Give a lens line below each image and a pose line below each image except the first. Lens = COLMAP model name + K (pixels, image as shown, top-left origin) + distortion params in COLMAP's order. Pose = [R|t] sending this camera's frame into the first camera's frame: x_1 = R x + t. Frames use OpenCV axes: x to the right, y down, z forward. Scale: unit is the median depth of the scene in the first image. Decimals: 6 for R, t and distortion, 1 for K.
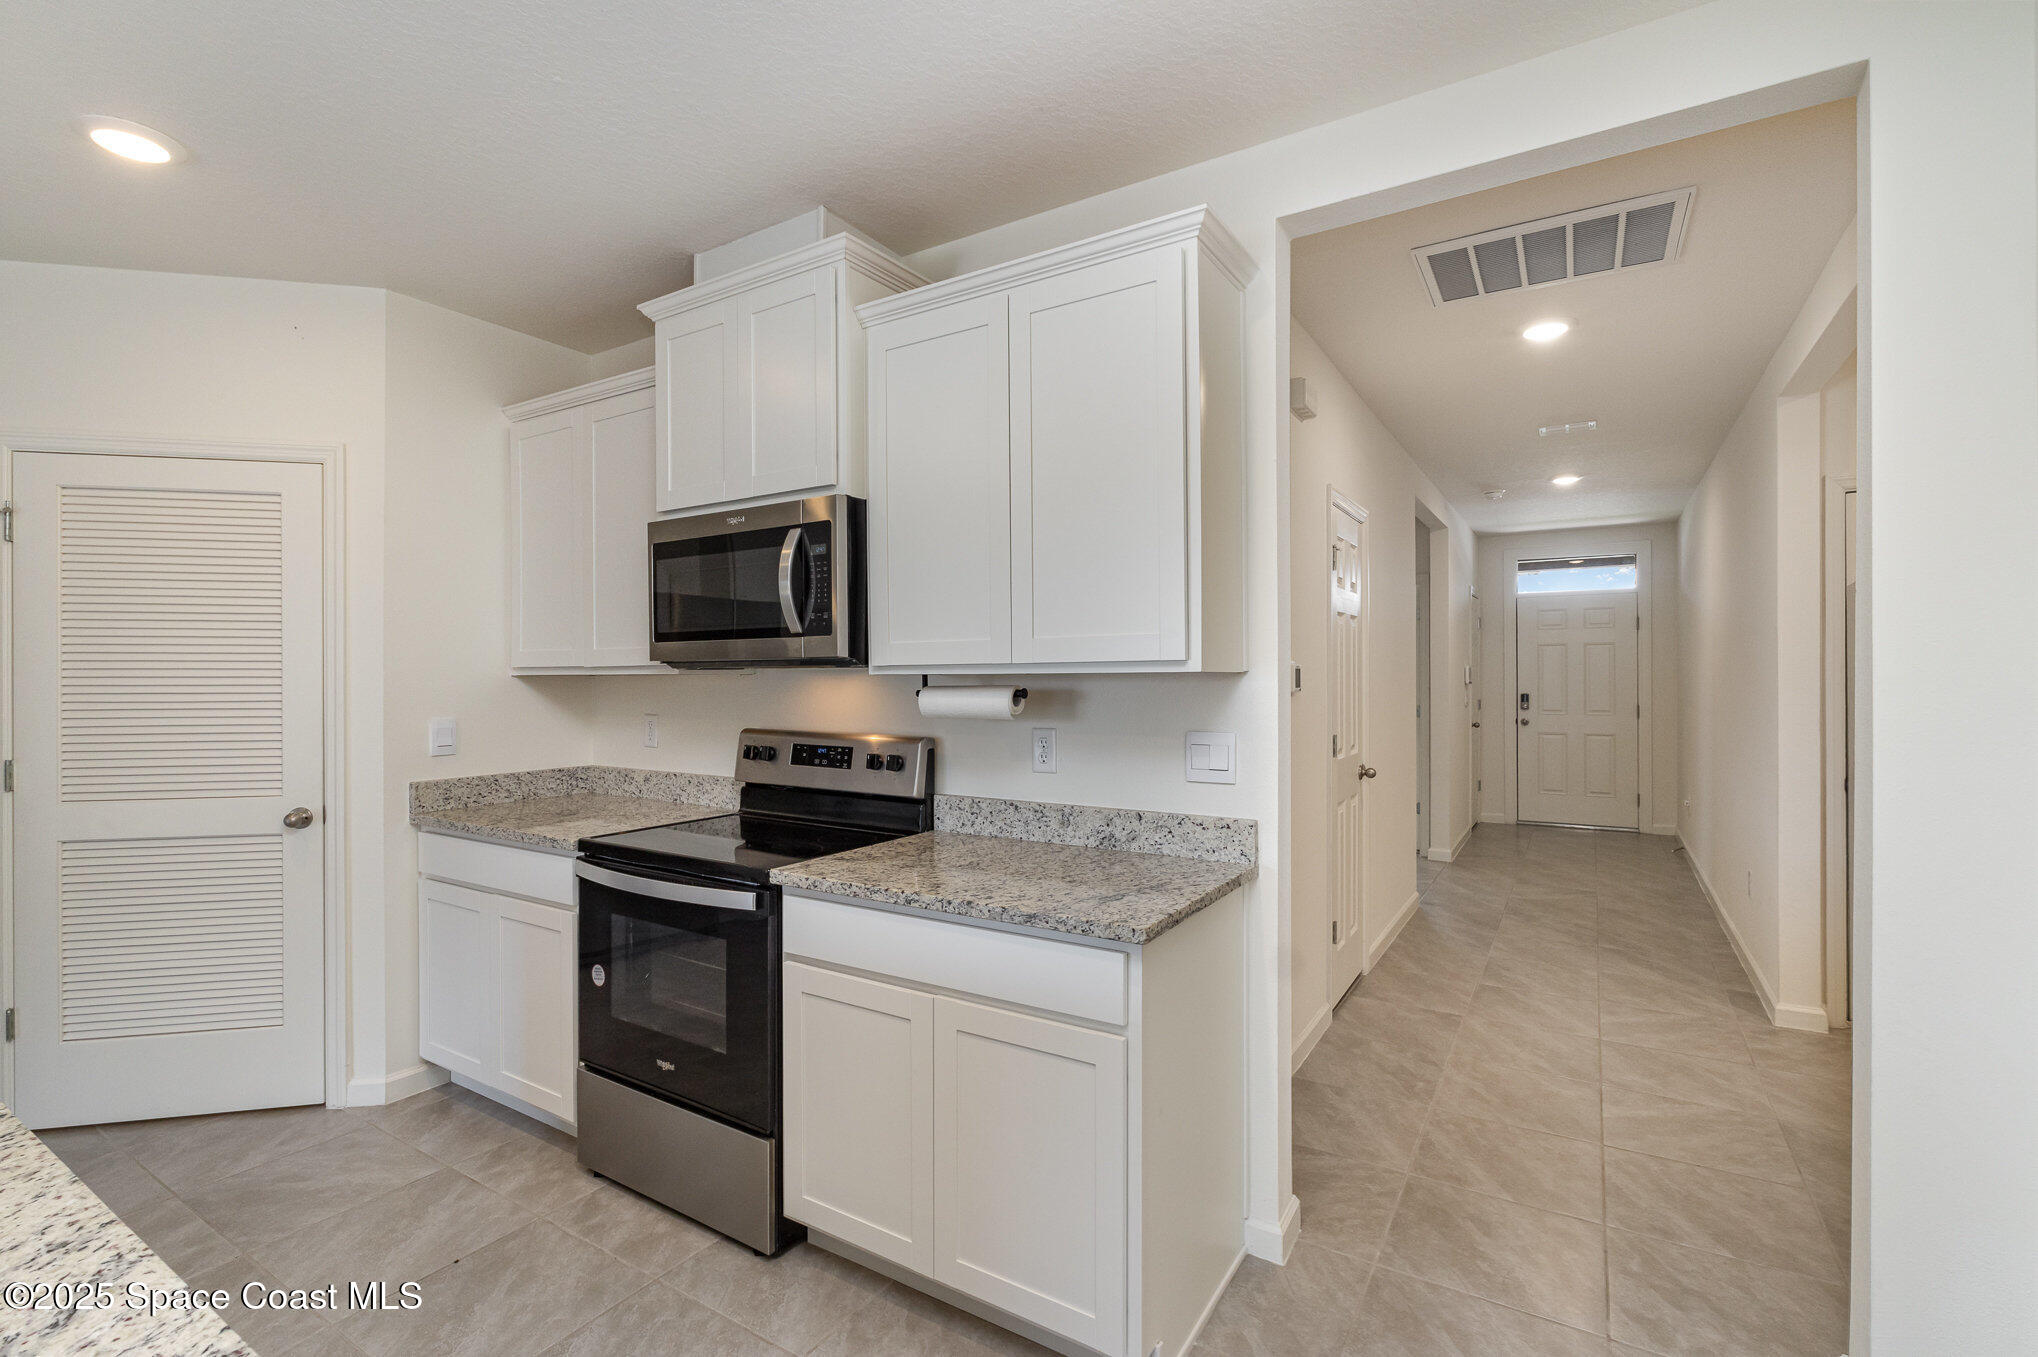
lens RADIAL K [[917.5, 0, 1018.7], [0, 917.5, 674.4], [0, 0, 1]] dist [-0.001852, 0.000781]
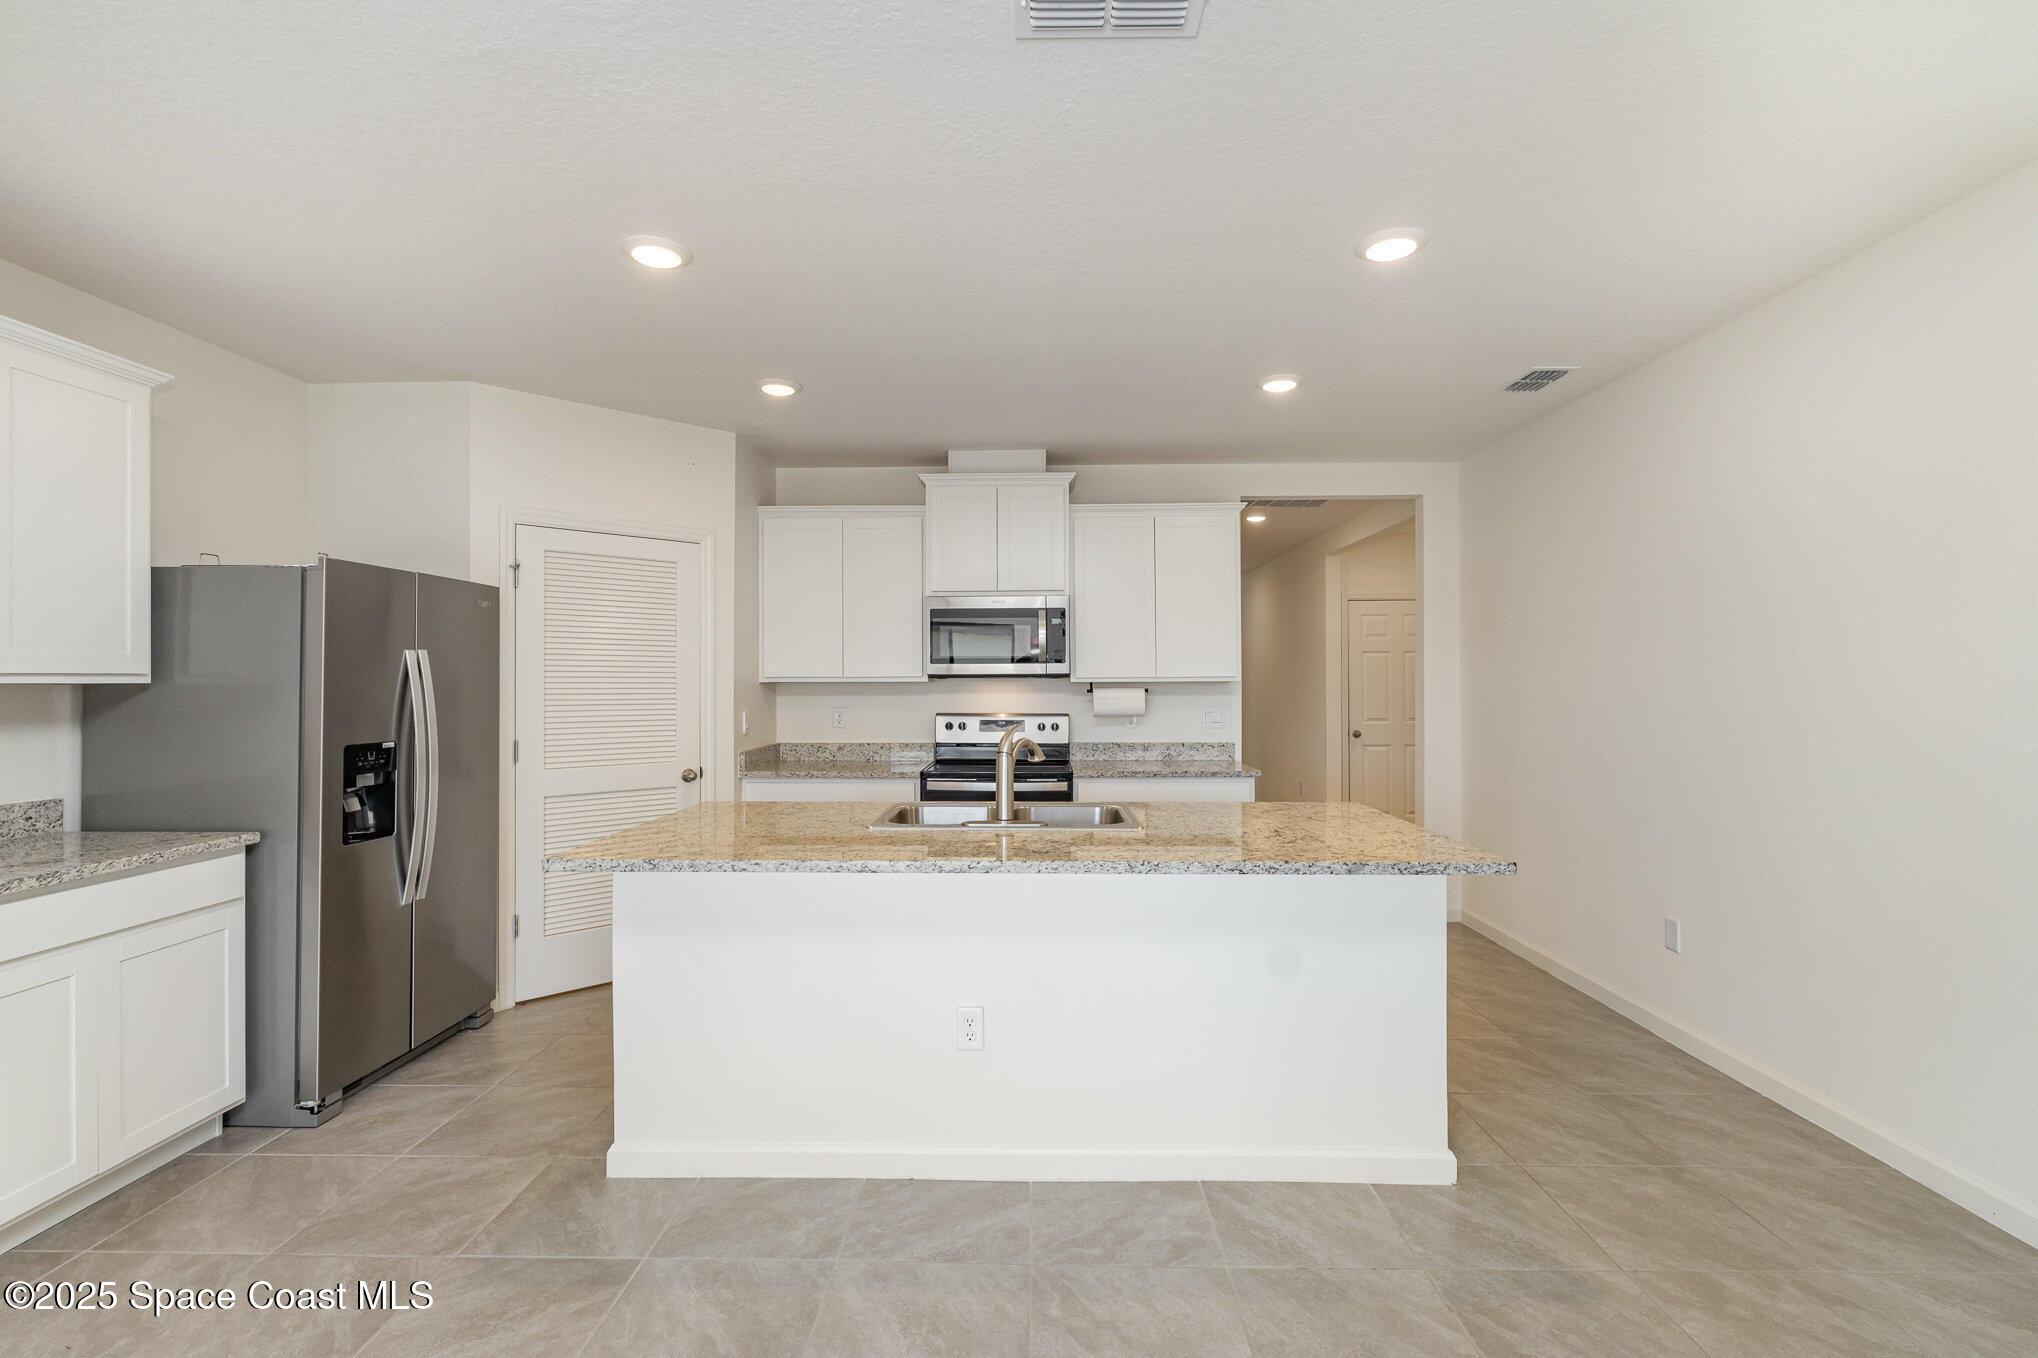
lens RADIAL K [[917.5, 0, 1026.6], [0, 917.5, 673.3], [0, 0, 1]] dist [-0.001852, 0.000781]
pose [[0.856370, 0.006476, 0.516322, -1.183180], [-0.000630, 0.999934, -0.011497, 0.004088], [-0.516362, 0.009521, 0.856317, -0.643343]]
